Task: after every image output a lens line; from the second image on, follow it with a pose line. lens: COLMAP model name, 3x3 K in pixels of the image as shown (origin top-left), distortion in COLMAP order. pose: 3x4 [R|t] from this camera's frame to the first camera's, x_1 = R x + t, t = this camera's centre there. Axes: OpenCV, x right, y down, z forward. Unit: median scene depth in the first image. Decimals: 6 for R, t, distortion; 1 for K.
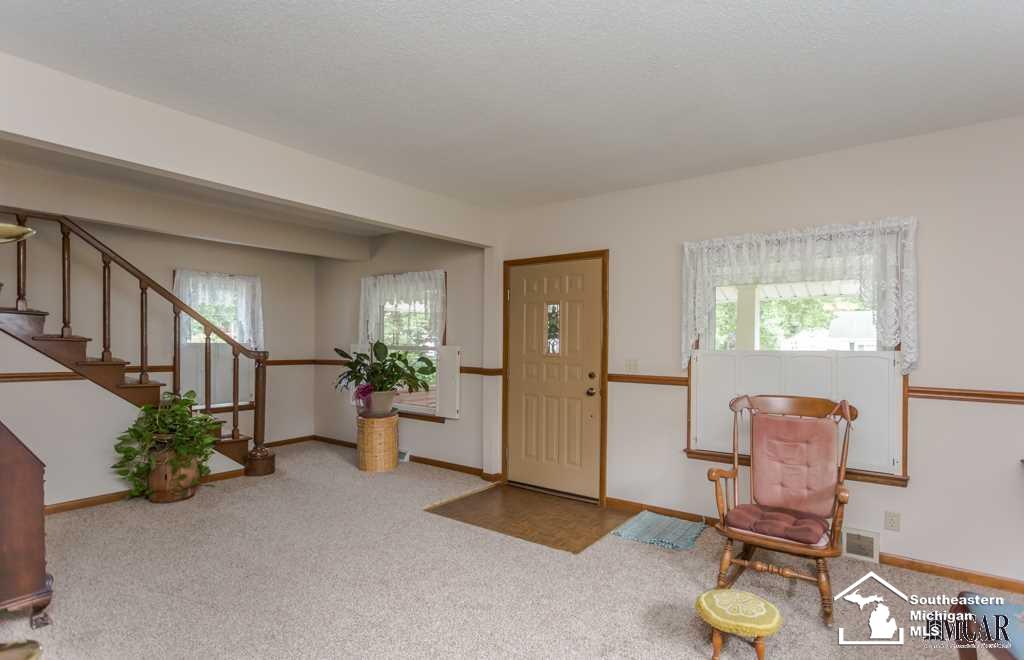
lens RADIAL K [[513.8, 0, 512.0], [0, 513.8, 330.0], [0, 0, 1]] dist [-0.001482, -0.000223]
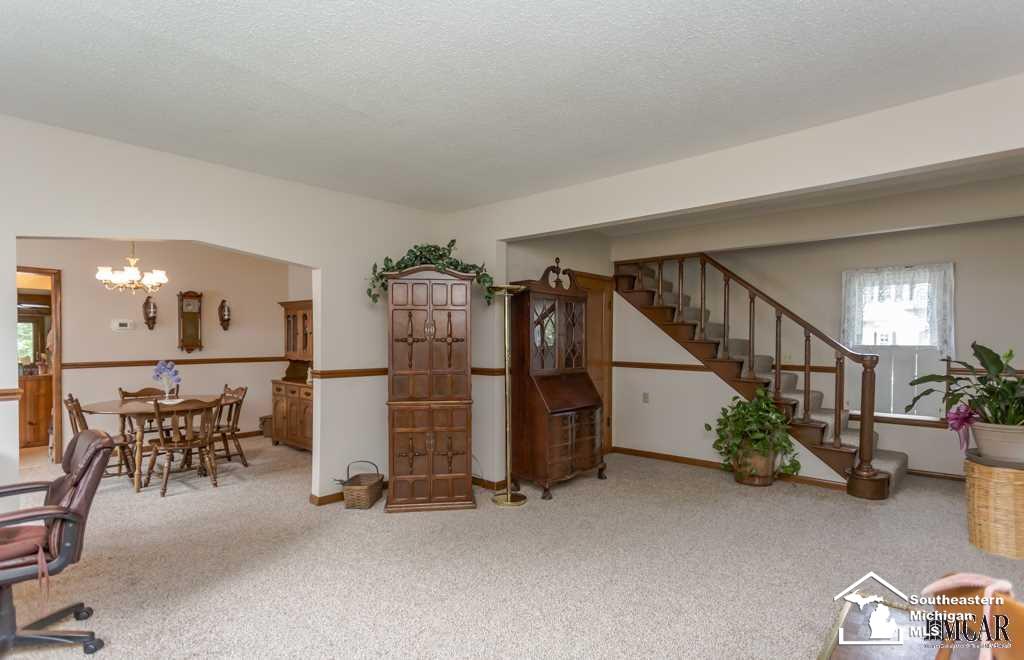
lens RADIAL K [[513.8, 0, 512.0], [0, 513.8, 330.0], [0, 0, 1]] dist [-0.001482, -0.000223]
pose [[-0.090951, -0.020104, -0.995652, 0.444904], [0.019712, 0.999564, -0.021983, 0.006389], [0.995660, -0.021626, -0.090515, 0.501142]]
